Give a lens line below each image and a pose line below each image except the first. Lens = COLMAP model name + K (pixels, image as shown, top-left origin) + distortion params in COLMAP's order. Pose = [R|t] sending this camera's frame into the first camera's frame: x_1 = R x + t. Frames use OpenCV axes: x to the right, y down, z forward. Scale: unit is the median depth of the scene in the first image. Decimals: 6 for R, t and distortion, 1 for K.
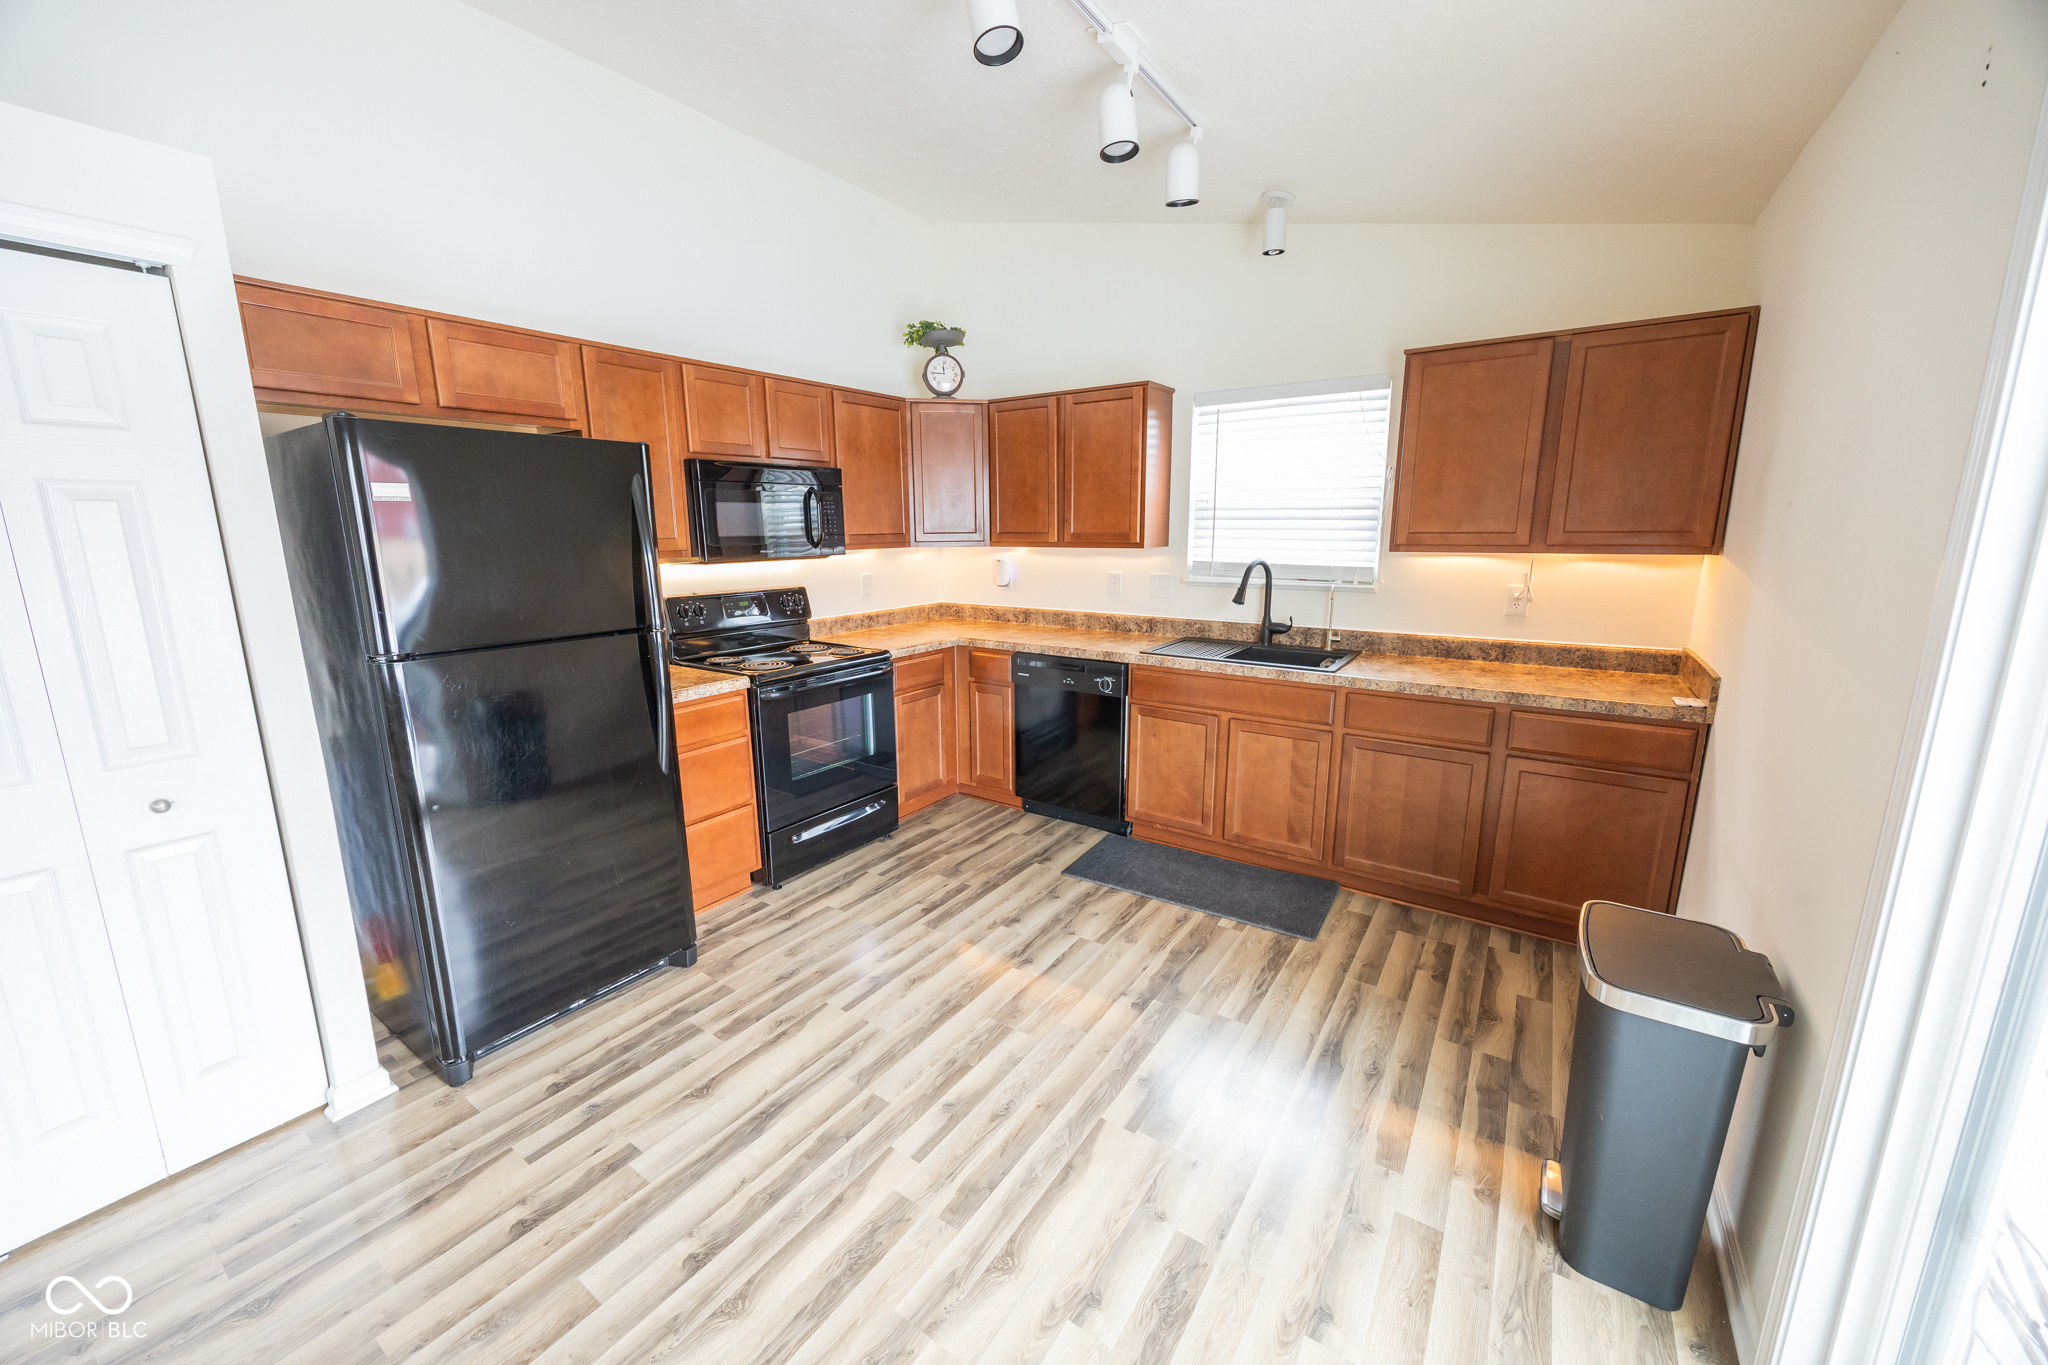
lens RADIAL K [[769.3, 0, 1005.9], [0, 769.3, 676.1], [0, 0, 1]] dist [-0.009323, 0.000341]
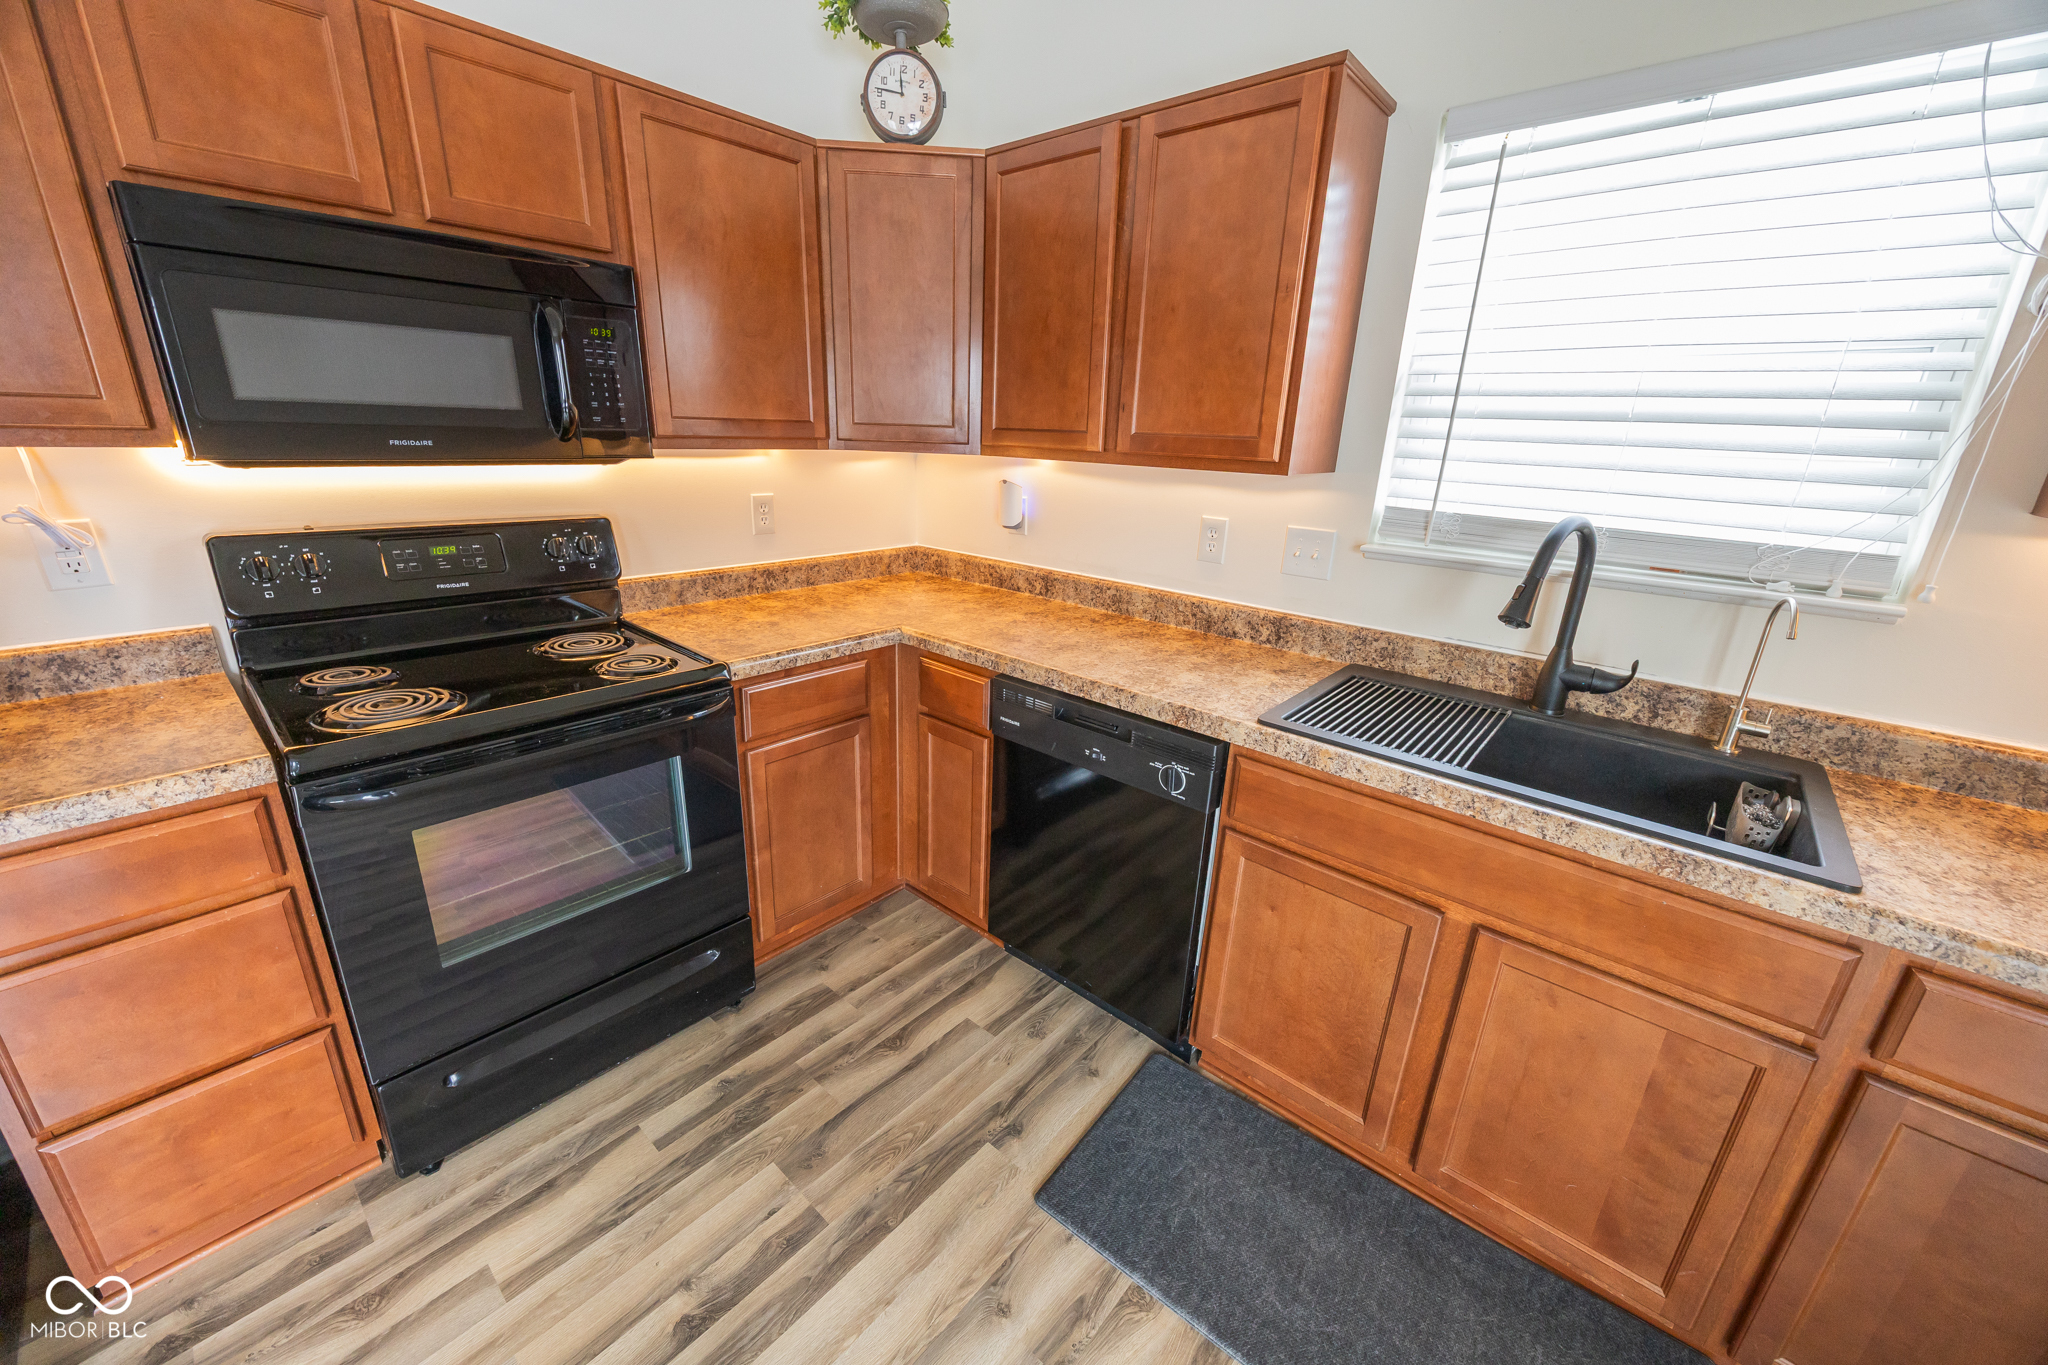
lens RADIAL K [[769.3, 0, 1005.9], [0, 769.3, 679.5], [0, 0, 1]] dist [-0.009323, 0.000341]
pose [[0.992152, 0.075736, -0.099491, 0.079359], [-0.063676, 0.990821, 0.119244, -0.102489], [0.107608, -0.111973, 0.987868, 0.596110]]
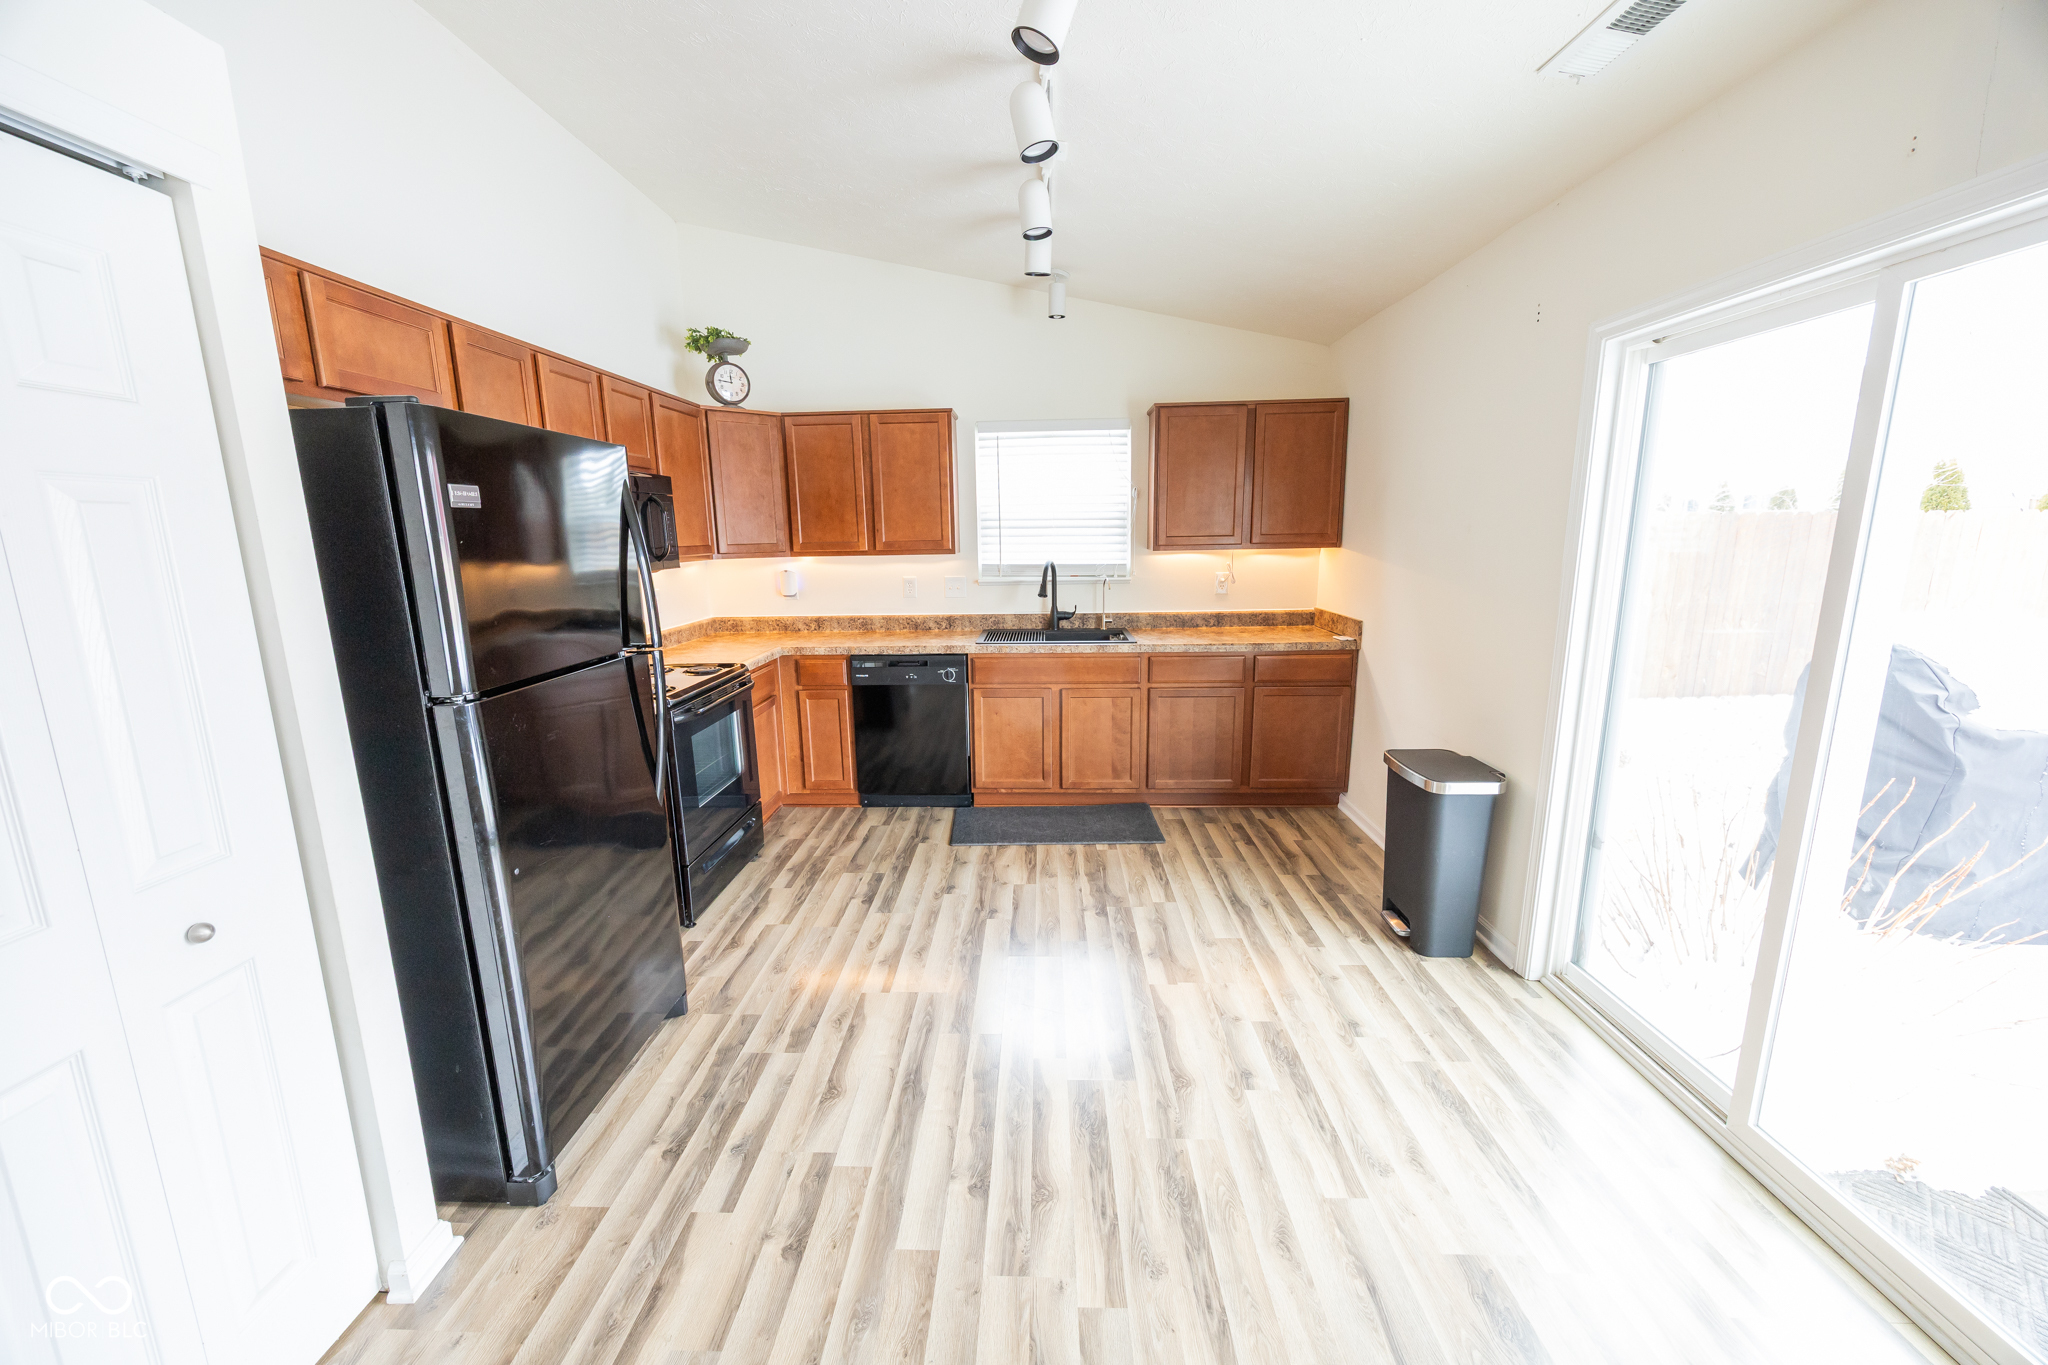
lens RADIAL K [[769.3, 0, 1010.9], [0, 769.3, 675.5], [0, 0, 1]] dist [-0.009323, 0.000341]
pose [[0.842367, -0.105814, 0.528414, -0.424265], [0.114277, 0.993308, 0.016734, 0.003730], [-0.526648, 0.046290, 0.848822, -0.004929]]
